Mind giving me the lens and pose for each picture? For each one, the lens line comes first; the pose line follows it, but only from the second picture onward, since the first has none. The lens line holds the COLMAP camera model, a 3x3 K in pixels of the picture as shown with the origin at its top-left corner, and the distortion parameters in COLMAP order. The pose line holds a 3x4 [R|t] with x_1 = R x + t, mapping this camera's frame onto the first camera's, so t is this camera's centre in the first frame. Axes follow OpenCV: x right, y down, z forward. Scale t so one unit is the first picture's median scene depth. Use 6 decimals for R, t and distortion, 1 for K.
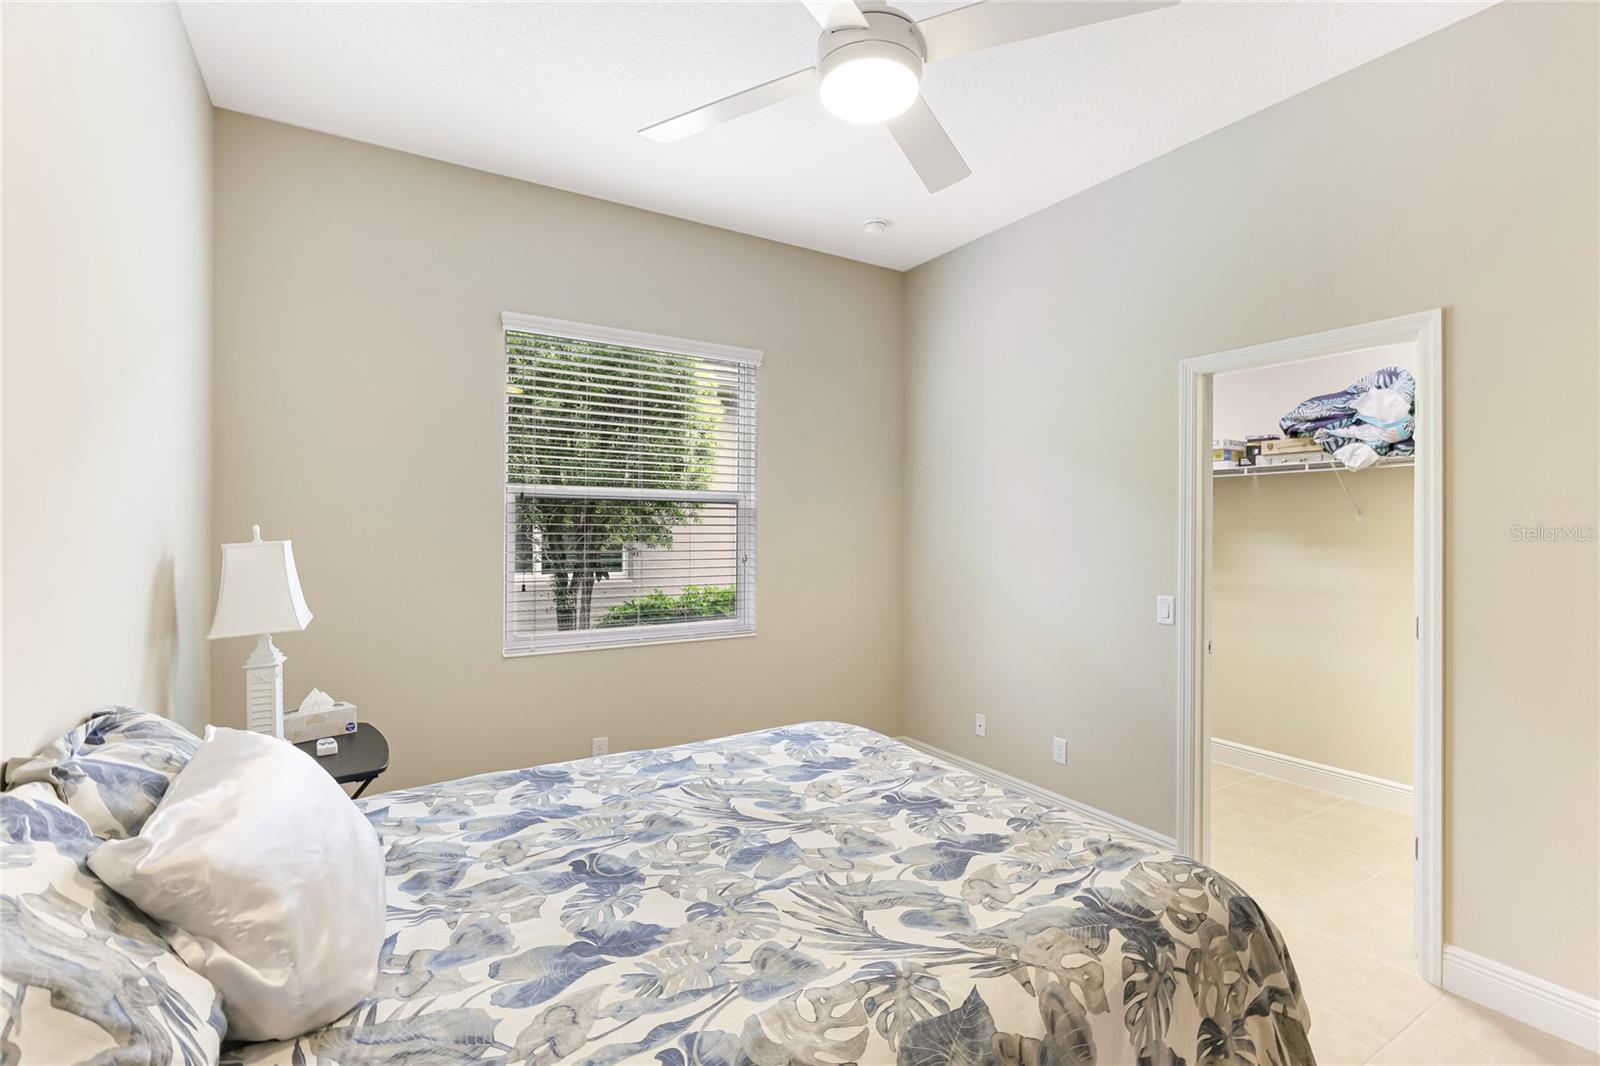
lens RADIAL K [[727.3, 0, 813.0], [0, 727.3, 528.5], [0, 0, 1]] dist [-0.001074, 0.001541]
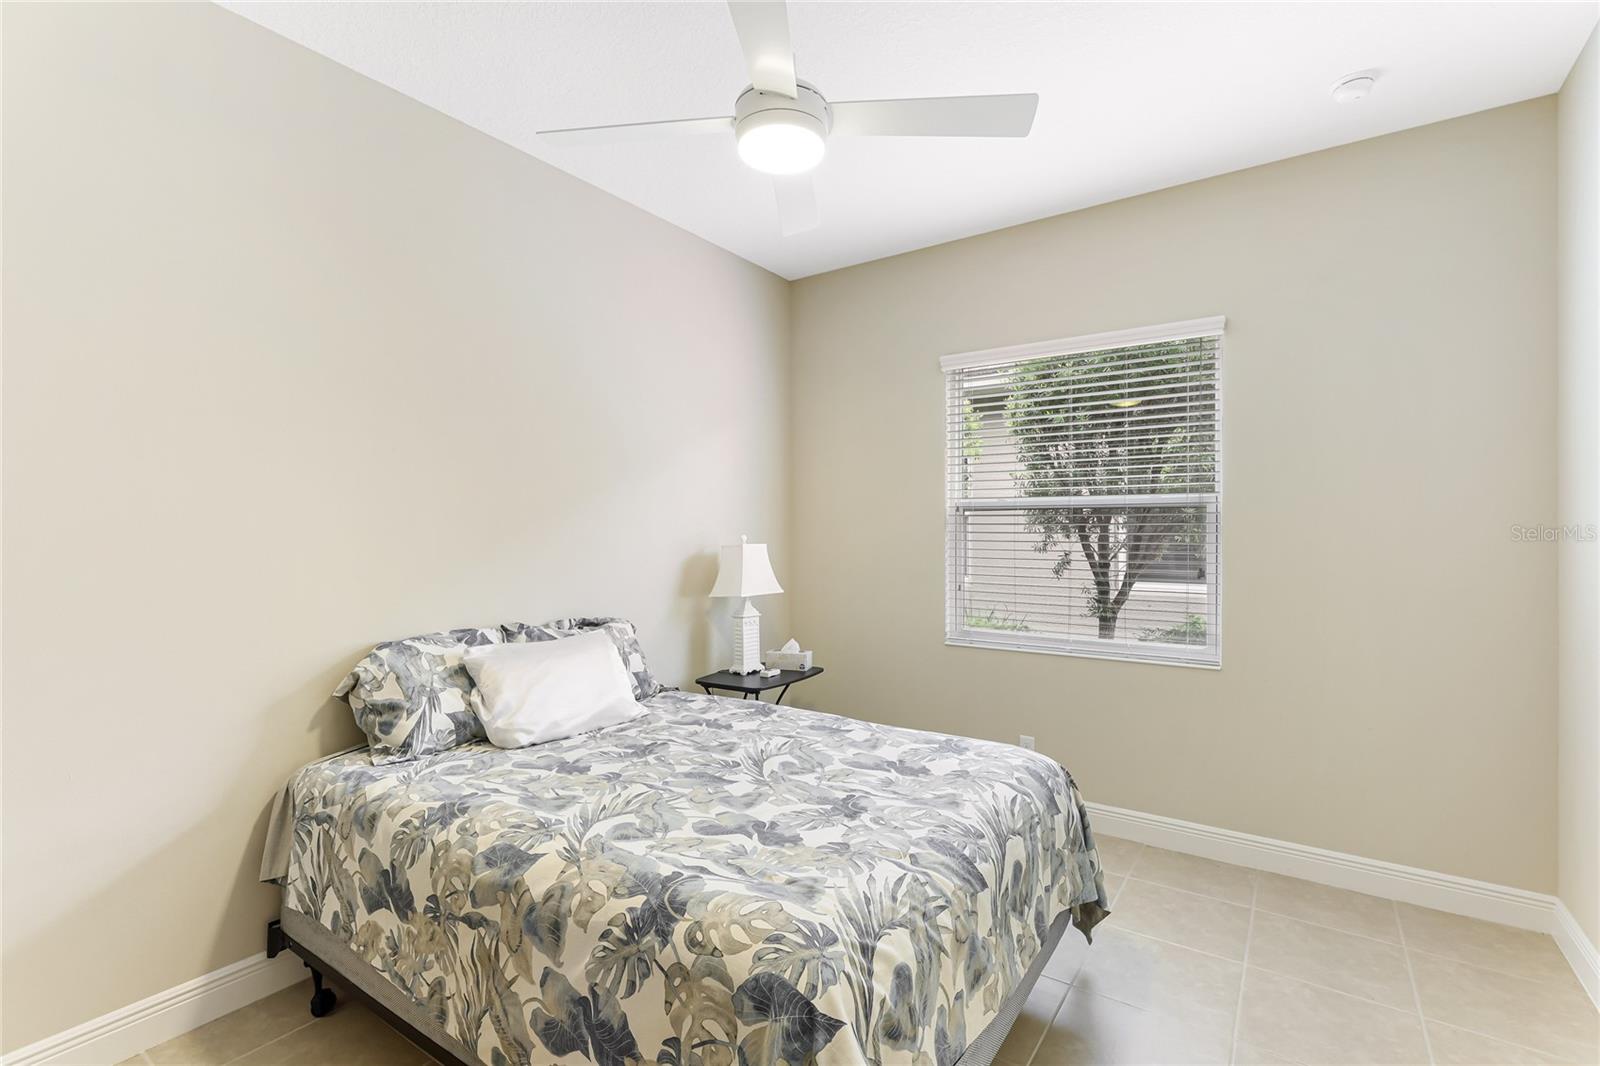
lens RADIAL K [[727.3, 0, 791.6], [0, 727.3, 543.0], [0, 0, 1]] dist [-0.001074, 0.001541]
pose [[0.388429, 0.007953, -0.921444, 1.229542], [-0.002670, 0.999968, 0.007506, 0.001779], [0.921475, -0.000455, 0.388438, 0.627085]]
